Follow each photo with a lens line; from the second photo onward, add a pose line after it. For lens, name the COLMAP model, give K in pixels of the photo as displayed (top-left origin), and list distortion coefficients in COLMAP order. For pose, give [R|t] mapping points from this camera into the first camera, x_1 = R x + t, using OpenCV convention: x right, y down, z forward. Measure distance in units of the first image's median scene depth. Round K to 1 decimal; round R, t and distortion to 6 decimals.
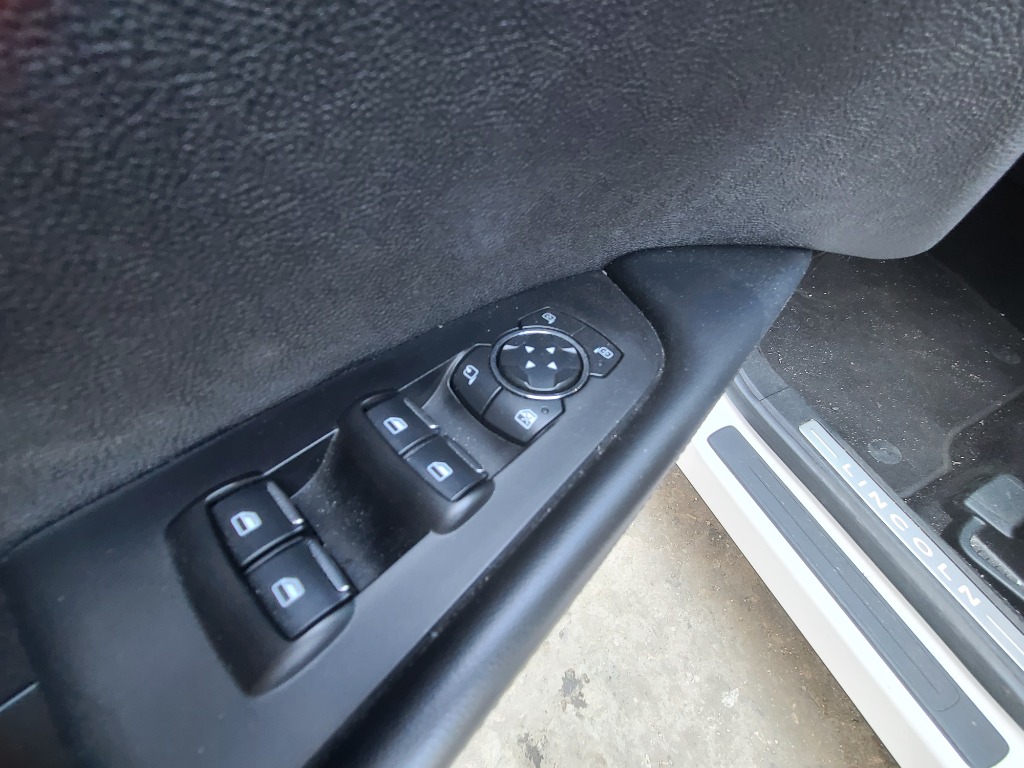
lens RADIAL K [[416.8, 0, 521.5], [0, 416.8, 382.6], [0, 0, 1]] dist [-0.000918, -0.000055]
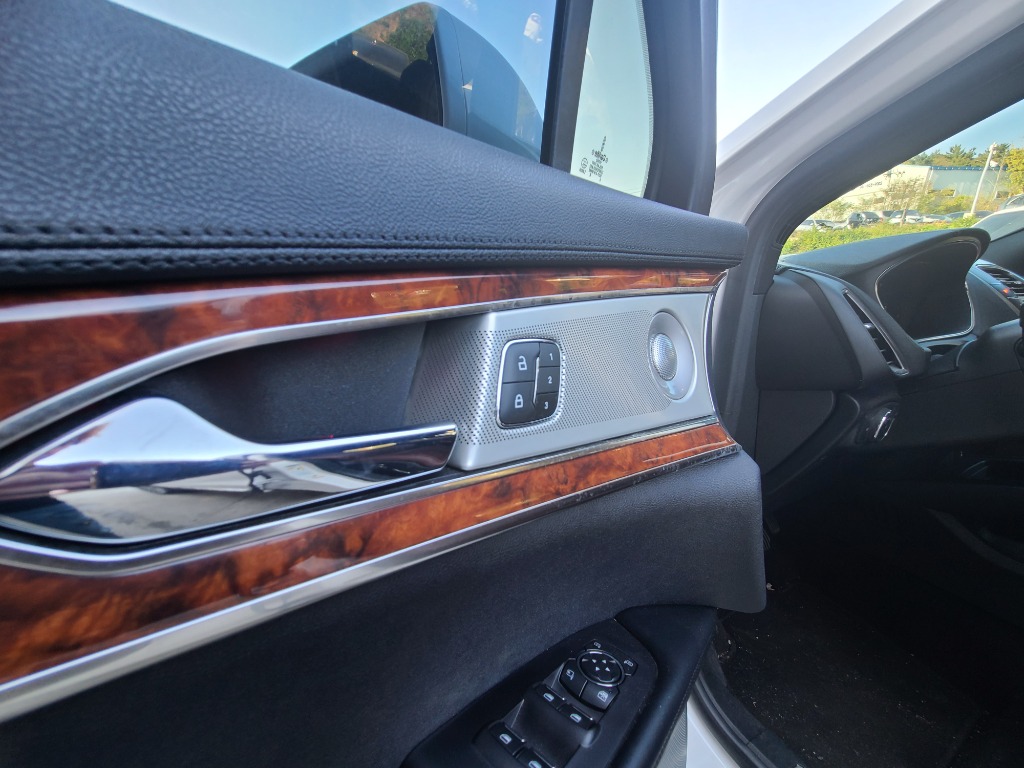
lens RADIAL K [[416.8, 0, 503.4], [0, 416.8, 388.6], [0, 0, 1]] dist [-0.000918, -0.000055]
pose [[0.997550, 0.035573, 0.060230, -0.474264], [0.015271, 0.729515, -0.683794, 0.268516], [-0.068263, 0.683039, 0.727185, -1.114106]]
